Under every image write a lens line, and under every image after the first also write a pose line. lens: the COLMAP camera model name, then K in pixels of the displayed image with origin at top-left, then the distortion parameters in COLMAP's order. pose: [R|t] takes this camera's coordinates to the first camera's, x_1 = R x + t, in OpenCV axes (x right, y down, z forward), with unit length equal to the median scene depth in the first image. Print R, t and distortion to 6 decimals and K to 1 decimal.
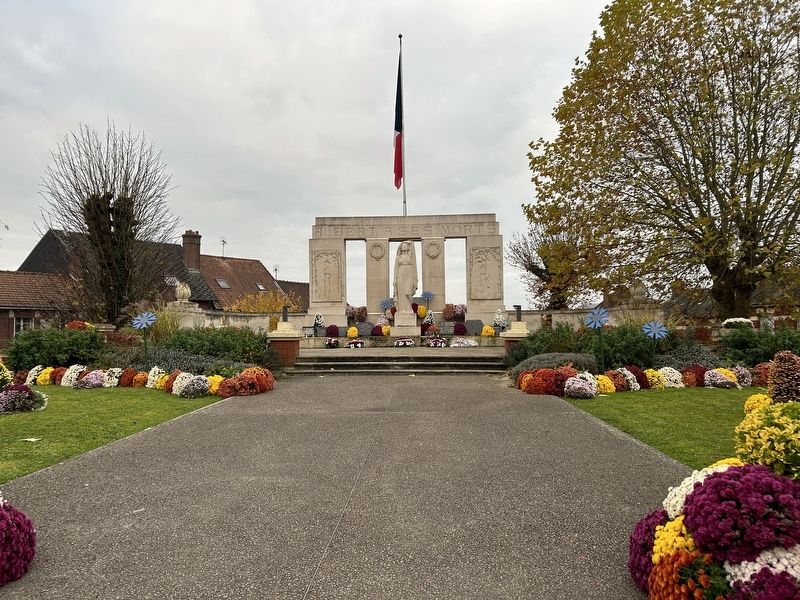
lens RADIAL K [[595.0, 0, 400.0], [0, 595.0, 300.0], [0, 0, 1]] dist [0.056779, -0.058748]
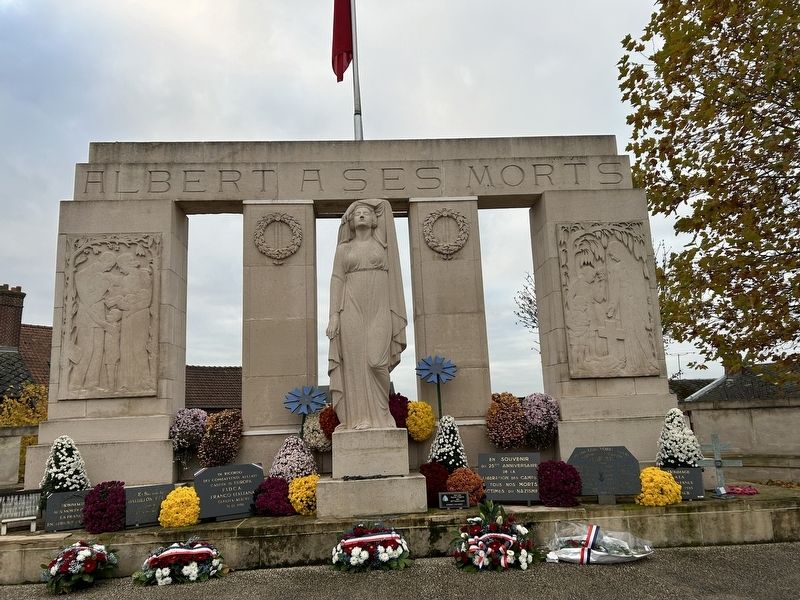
lens RADIAL K [[595.0, 0, 400.0], [0, 595.0, 300.0], [0, 0, 1]] dist [0.056779, -0.058748]
pose [[0.994642, -0.010081, 0.102887, -0.005594], [0.025005, 0.989143, -0.144813, 0.001654], [-0.100310, 0.146610, 0.984095, 0.684982]]
